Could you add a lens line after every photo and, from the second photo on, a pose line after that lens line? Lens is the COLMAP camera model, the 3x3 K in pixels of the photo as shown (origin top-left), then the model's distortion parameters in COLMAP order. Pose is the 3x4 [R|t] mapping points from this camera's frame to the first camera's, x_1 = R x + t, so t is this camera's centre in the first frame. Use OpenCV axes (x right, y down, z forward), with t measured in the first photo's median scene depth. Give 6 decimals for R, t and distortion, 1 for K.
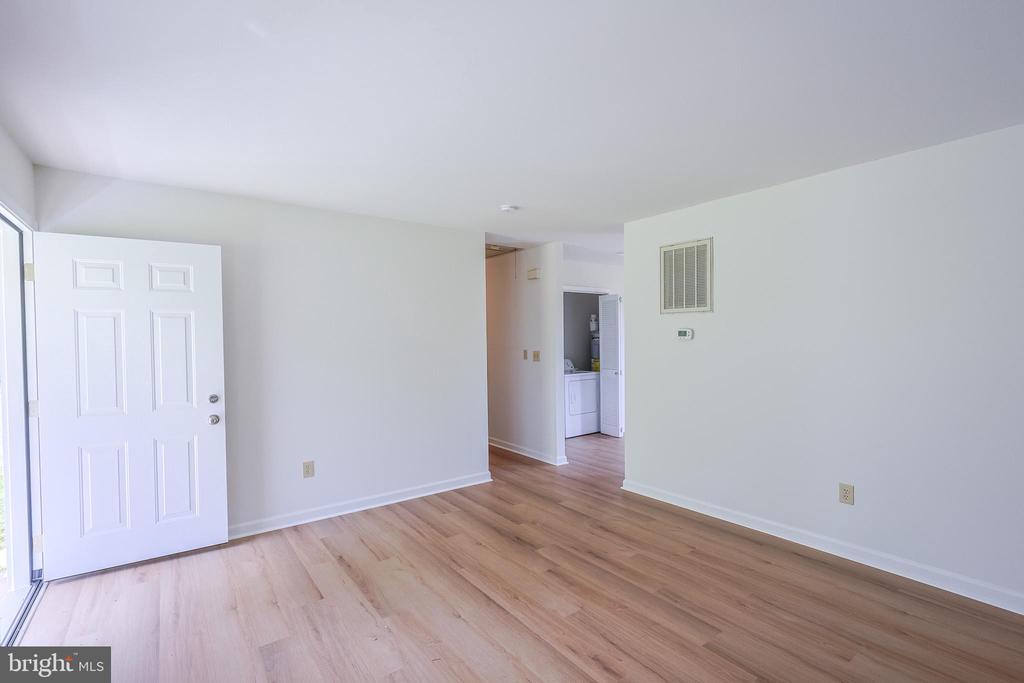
lens RADIAL K [[504.1, 0, 512.9], [0, 504.1, 346.6], [0, 0, 1]] dist [0.021447, 0.000554]
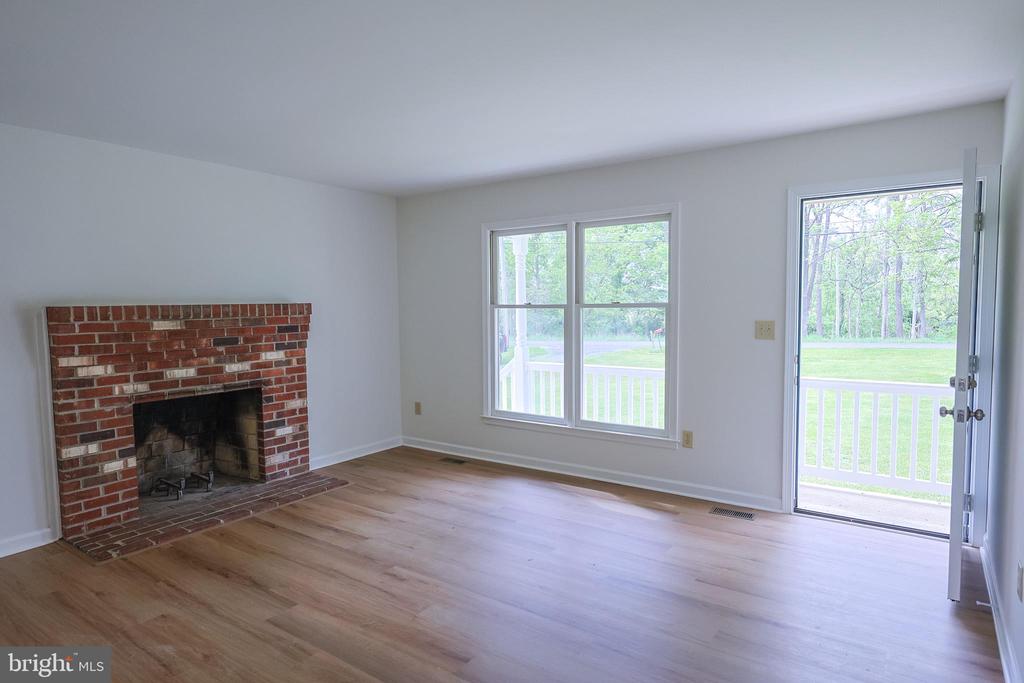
lens RADIAL K [[589.4, 0, 513.5], [0, 589.4, 341.5], [0, 0, 1]] dist [-0.000002, 0.000145]
pose [[-0.951051, 0.041578, -0.306225, 0.273346], [0.015652, 0.996117, 0.086636, -0.038665], [0.308638, 0.077602, -0.948009, 2.031055]]
